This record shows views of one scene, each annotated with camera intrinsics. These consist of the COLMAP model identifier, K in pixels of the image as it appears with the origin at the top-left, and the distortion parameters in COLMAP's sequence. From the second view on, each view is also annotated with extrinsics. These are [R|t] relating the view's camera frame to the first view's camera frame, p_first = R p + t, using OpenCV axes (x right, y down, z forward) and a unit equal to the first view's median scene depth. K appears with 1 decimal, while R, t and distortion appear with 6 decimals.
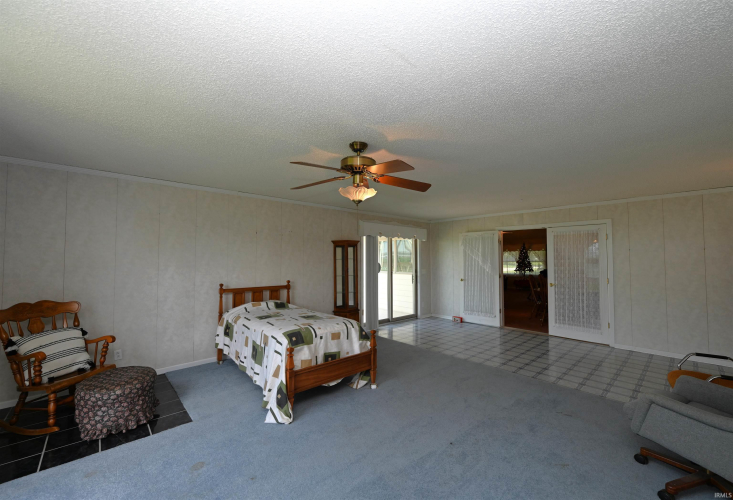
lens RADIAL K [[298.9, 0, 381.4], [0, 298.9, 251.0], [0, 0, 1]] dist [0.001431, 0.000322]
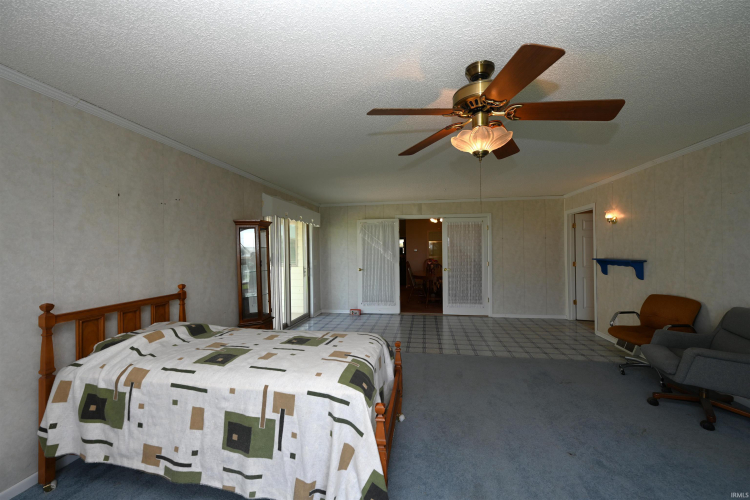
lens RADIAL K [[295.8, 0, 377.0], [0, 295.8, 250.1], [0, 0, 1]] dist [-0.002635, 0.000416]
pose [[0.797921, -0.010580, 0.602670, -0.297737], [-0.005675, 0.999670, 0.025064, 0.013933], [-0.602736, -0.023419, 0.797597, 0.274876]]
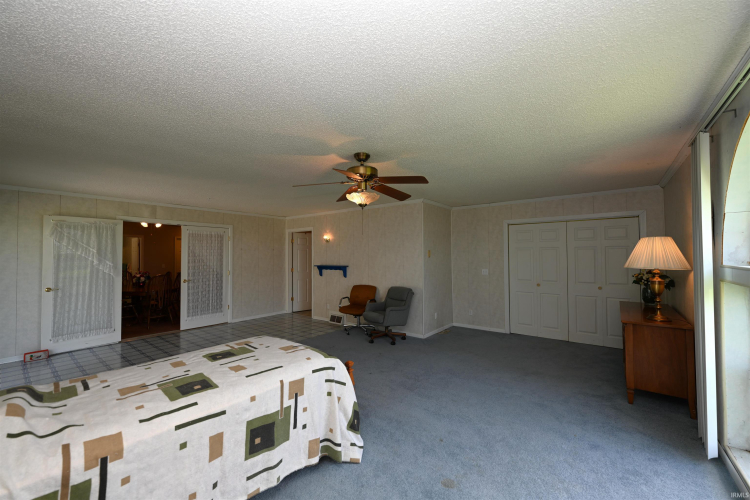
lens RADIAL K [[295.8, 0, 376.7], [0, 295.8, 249.4], [0, 0, 1]] dist [-0.002635, 0.000416]
pose [[-0.140669, 0.019340, 0.989868, -0.534164], [-0.024250, 0.999442, -0.022973, 0.011694], [-0.989760, -0.027236, -0.140122, 0.488429]]
